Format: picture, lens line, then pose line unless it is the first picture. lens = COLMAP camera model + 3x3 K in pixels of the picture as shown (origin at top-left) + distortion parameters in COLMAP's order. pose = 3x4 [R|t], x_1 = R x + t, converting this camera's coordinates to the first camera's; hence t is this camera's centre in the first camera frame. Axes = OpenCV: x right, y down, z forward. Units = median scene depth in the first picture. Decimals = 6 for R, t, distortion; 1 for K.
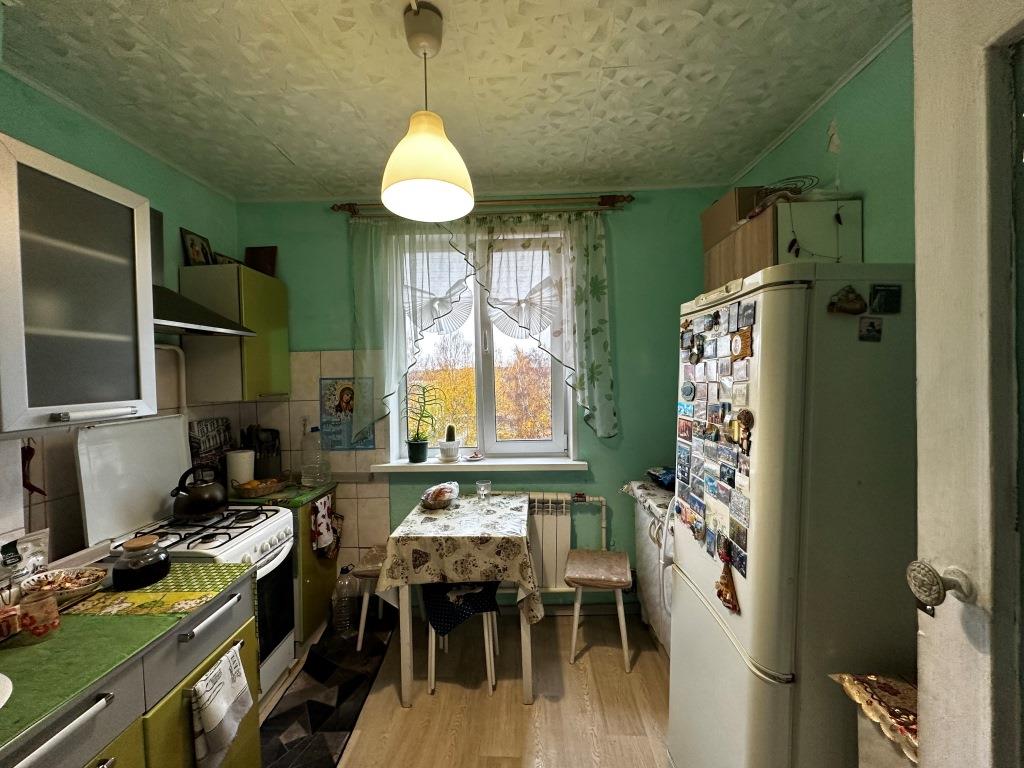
lens RADIAL K [[408.4, 0, 512.9], [0, 408.4, 383.3], [0, 0, 1]] dist [-0.001794, 0.000214]
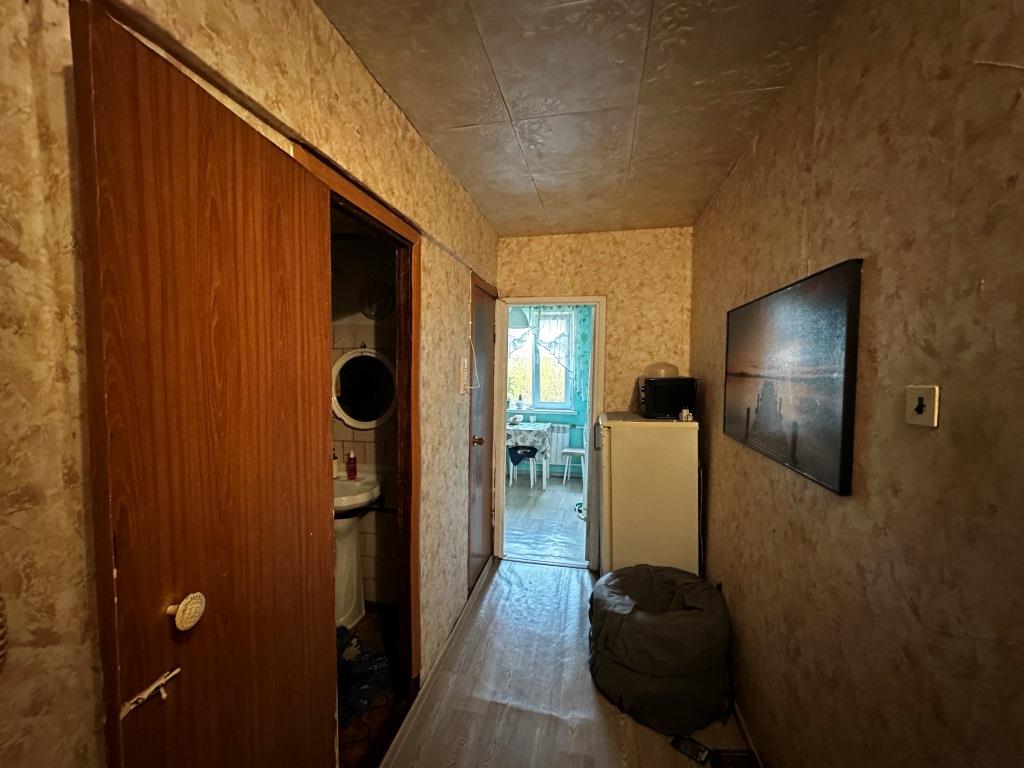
lens RADIAL K [[408.4, 0, 510.9], [0, 408.4, 382.0], [0, 0, 1]] dist [-0.001794, 0.000214]
pose [[0.984366, 0.034898, -0.172642, 0.239158], [-0.030067, 0.999082, 0.030518, -0.044606], [0.173548, -0.024850, 0.984512, -1.608354]]
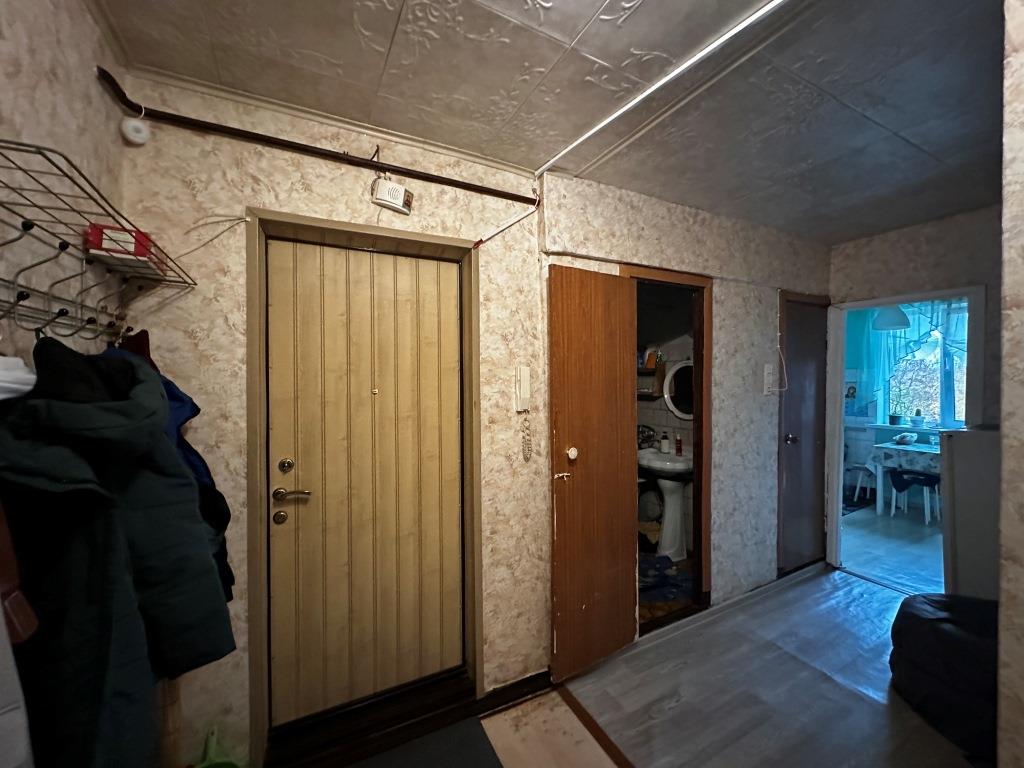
lens RADIAL K [[408.4, 0, 511.2], [0, 408.4, 381.4], [0, 0, 1]] dist [-0.001794, 0.000214]
pose [[0.493007, 0.024413, -0.869683, 0.682487], [-0.019119, 0.999669, 0.017224, -0.023334], [0.869815, 0.008136, 0.493311, -1.926558]]
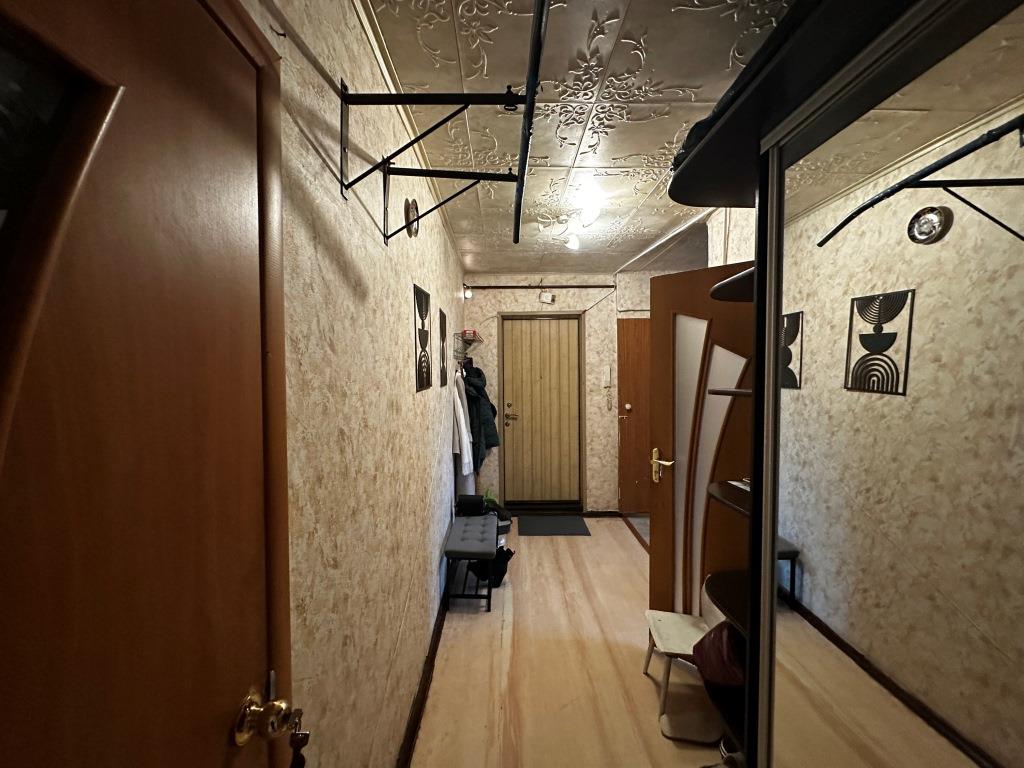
lens RADIAL K [[408.4, 0, 512.7], [0, 408.4, 387.0], [0, 0, 1]] dist [-0.001794, 0.000214]
pose [[0.043871, 0.055265, -0.997507, 1.915364], [-0.007152, 0.998461, 0.055004, -0.046176], [0.999012, 0.004721, 0.044199, -1.992818]]
